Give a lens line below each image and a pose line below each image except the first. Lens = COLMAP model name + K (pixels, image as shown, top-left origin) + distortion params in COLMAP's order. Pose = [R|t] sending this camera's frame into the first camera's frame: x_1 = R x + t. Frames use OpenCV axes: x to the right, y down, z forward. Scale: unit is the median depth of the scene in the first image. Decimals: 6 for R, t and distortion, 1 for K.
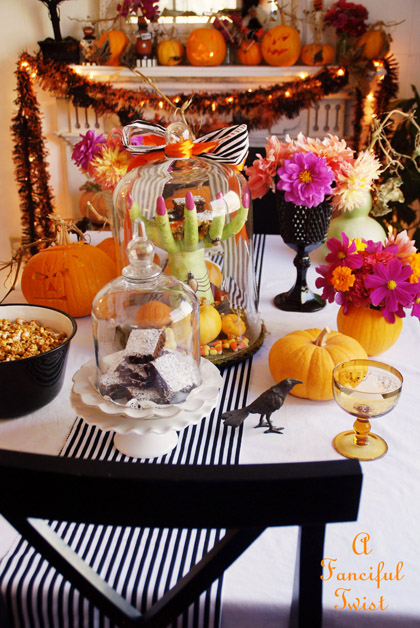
lens RADIAL K [[798.5, 0, 210.0], [0, 798.5, 314.0], [0, 0, 1]] dist [0.050024, -0.000385]
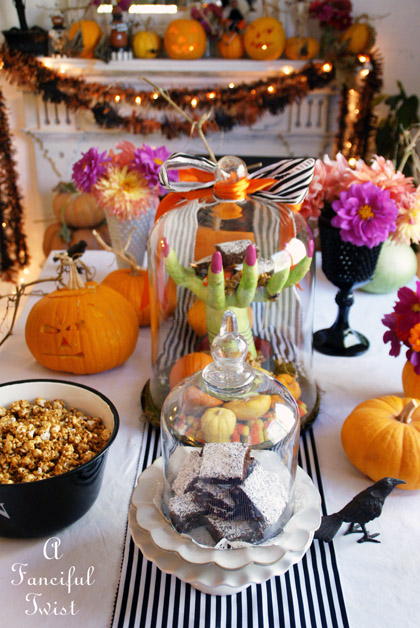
lens RADIAL K [[726.4, 0, 210.0], [0, 726.4, 314.0], [0, 0, 1]] dist [0.004494, 0.043634]
pose [[0.995011, -0.028924, 0.095483, -0.068063], [0.023081, 0.997825, 0.061739, -0.062403], [-0.097061, -0.059227, 0.993515, 0.127722]]
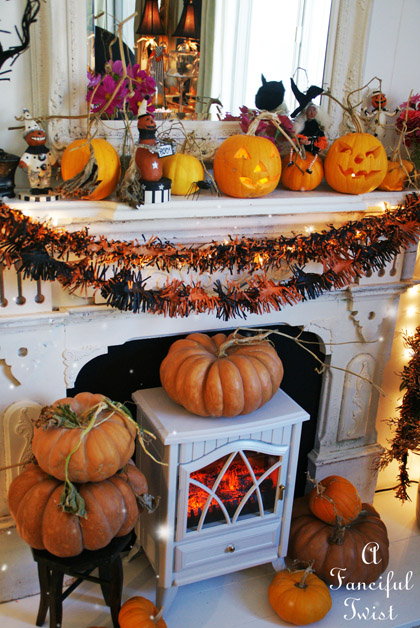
lens RADIAL K [[709.8, 0, 210.0], [0, 709.8, 314.0], [0, 0, 1]] dist [-0.082534, -0.005818]
pose [[0.874637, -0.118800, 0.469997, -0.293002], [0.124454, 0.992040, 0.019154, -0.239501], [-0.468532, 0.041740, 0.882460, 0.561724]]
